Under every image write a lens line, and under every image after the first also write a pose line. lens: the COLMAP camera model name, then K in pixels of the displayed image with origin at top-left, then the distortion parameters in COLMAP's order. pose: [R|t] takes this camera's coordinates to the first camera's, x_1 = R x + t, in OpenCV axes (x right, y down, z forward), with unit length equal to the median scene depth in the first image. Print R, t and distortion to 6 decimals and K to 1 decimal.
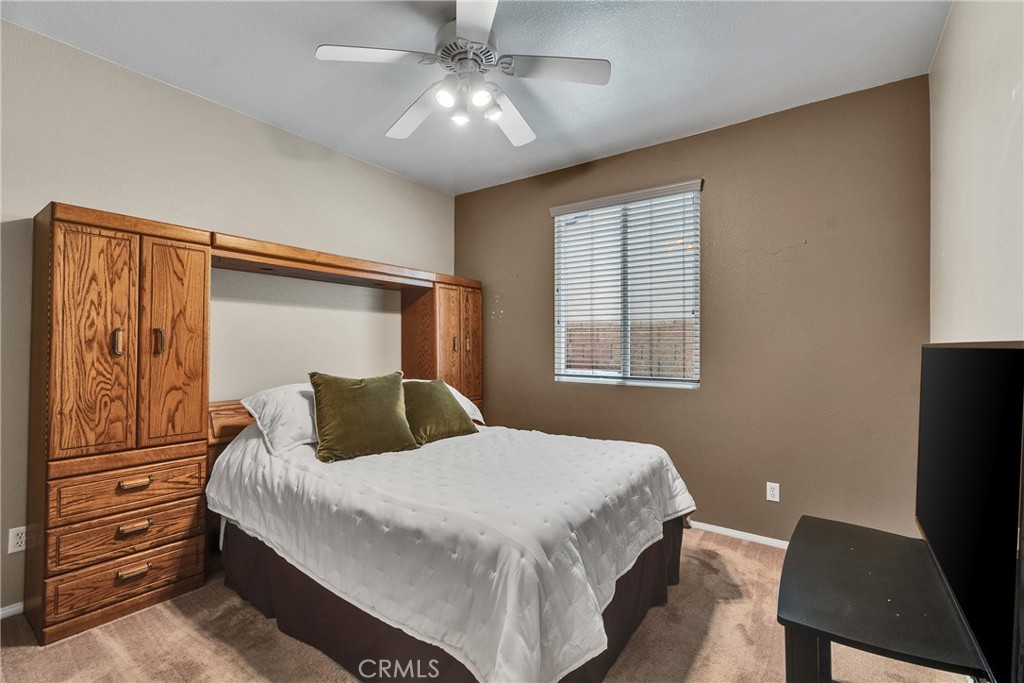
lens RADIAL K [[449.1, 0, 511.9], [0, 449.1, 343.4], [0, 0, 1]] dist [0.001856, -0.000079]
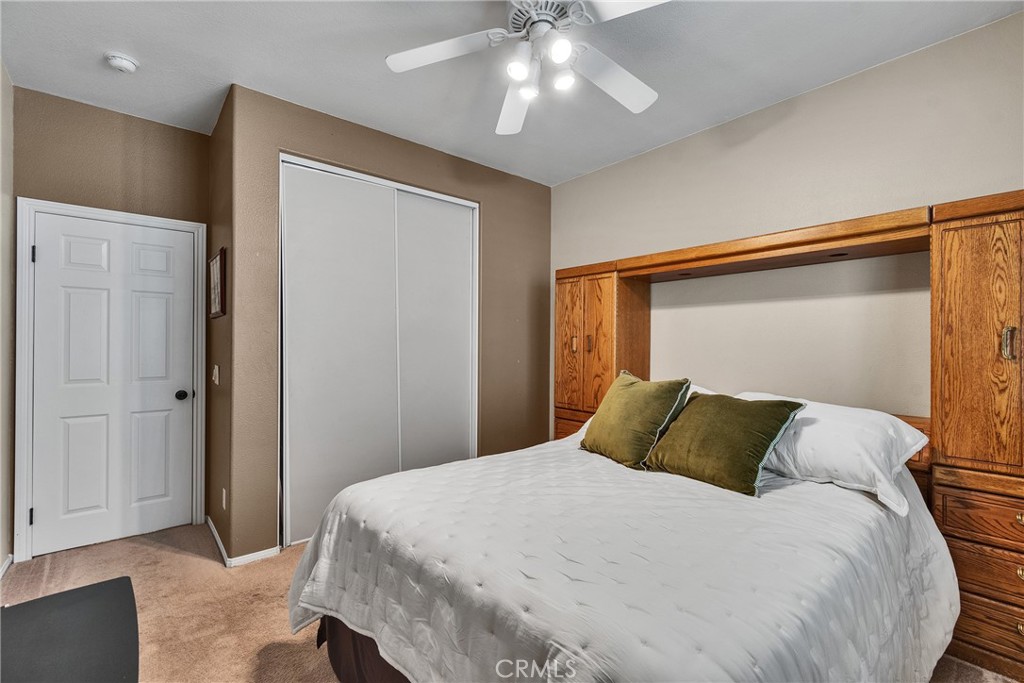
lens RADIAL K [[449.1, 0, 511.2], [0, 449.1, 341.1], [0, 0, 1]] dist [0.001856, -0.000079]
pose [[-0.240443, -0.008855, -0.970623, 0.778426], [0.004897, 0.999935, -0.010335, 0.001392], [0.970651, -0.007238, -0.240384, 1.157117]]
